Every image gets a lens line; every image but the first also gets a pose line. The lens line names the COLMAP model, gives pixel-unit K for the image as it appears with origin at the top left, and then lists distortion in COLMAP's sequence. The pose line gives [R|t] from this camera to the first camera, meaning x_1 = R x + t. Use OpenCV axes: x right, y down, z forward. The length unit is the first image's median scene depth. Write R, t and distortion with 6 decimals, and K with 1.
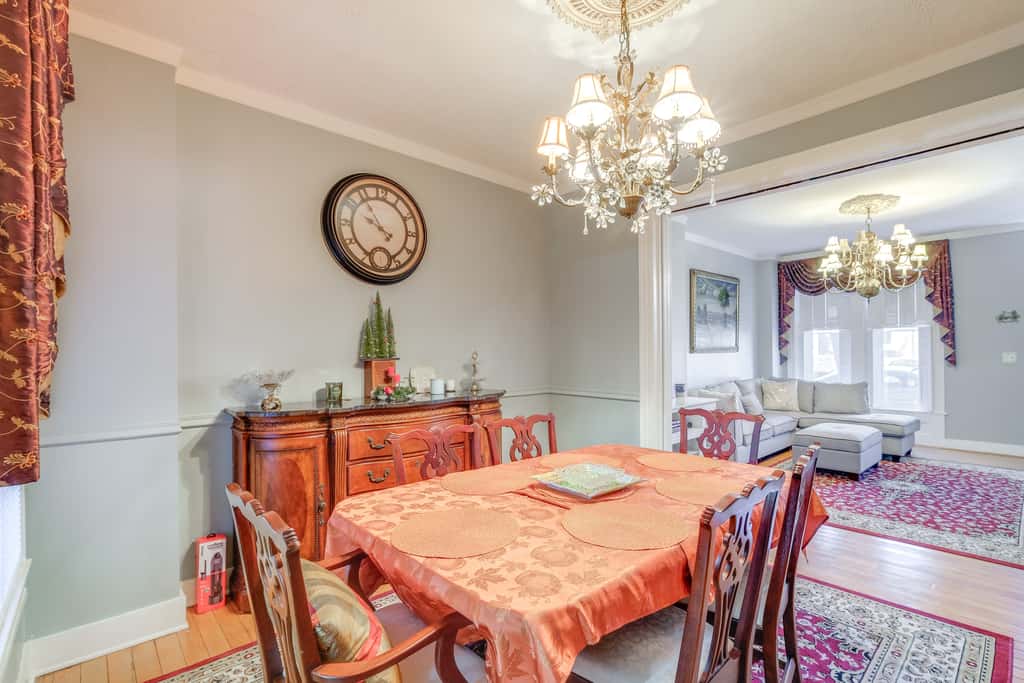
lens RADIAL K [[463.3, 0, 529.7], [0, 463.3, 347.0], [0, 0, 1]] dist [-0.000735, 0.000863]
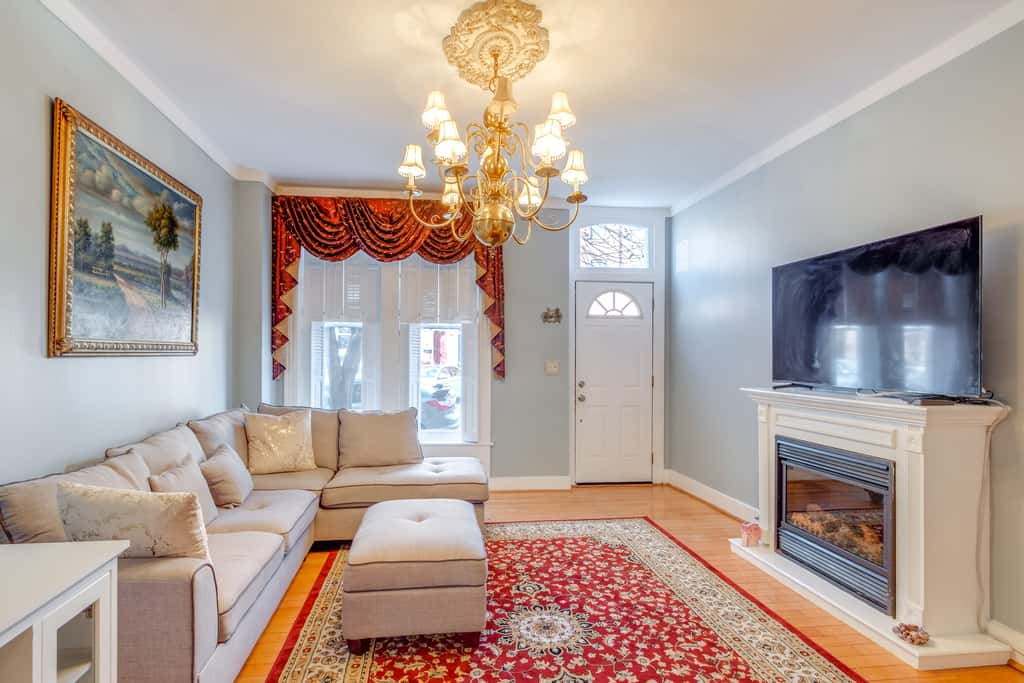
lens RADIAL K [[532.0, 0, 493.4], [0, 532.0, 358.8], [0, 0, 1]] dist [0.001534, 0.000079]
pose [[0.583052, 0.007844, 0.812397, 0.219299], [-0.019769, 0.999794, 0.004534, 0.006615], [-0.812195, -0.018703, 0.583087, 0.513579]]
